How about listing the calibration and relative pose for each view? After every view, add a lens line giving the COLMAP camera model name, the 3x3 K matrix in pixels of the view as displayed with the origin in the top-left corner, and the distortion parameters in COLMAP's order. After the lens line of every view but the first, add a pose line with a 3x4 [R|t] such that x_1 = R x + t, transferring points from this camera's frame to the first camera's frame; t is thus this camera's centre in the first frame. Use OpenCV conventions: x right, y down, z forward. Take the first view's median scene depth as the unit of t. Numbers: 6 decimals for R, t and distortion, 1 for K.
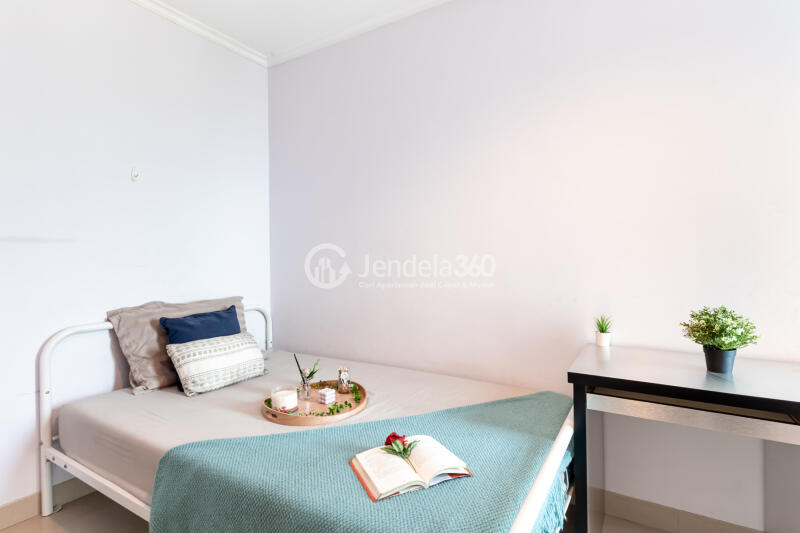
lens RADIAL K [[405.0, 0, 402.1], [0, 405.0, 258.1], [0, 0, 1]] dist [-0.003660, -0.000876]
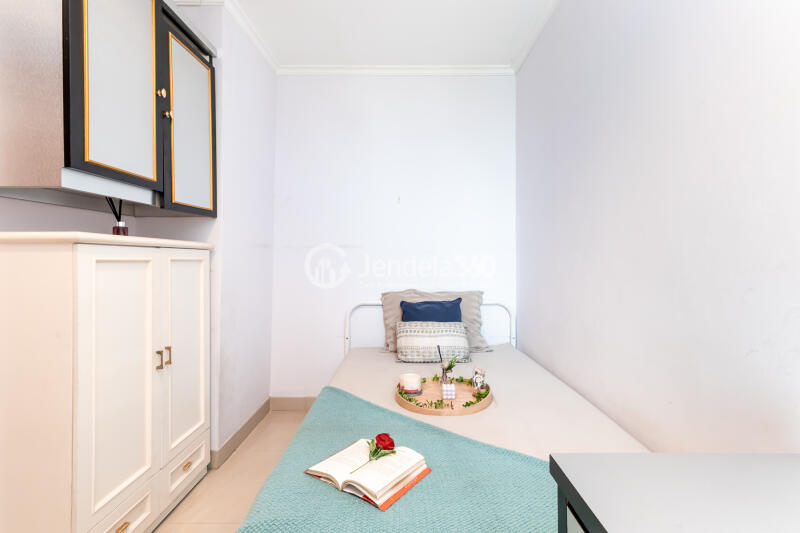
lens RADIAL K [[387.3, 0, 411.1], [0, 387.3, 257.6], [0, 0, 1]] dist [-0.001001, -0.000144]
pose [[0.521644, 0.003686, -0.853155, 0.533896], [-0.000235, 0.999991, 0.004177, -0.004573], [0.853163, -0.001978, 0.521640, 0.349589]]
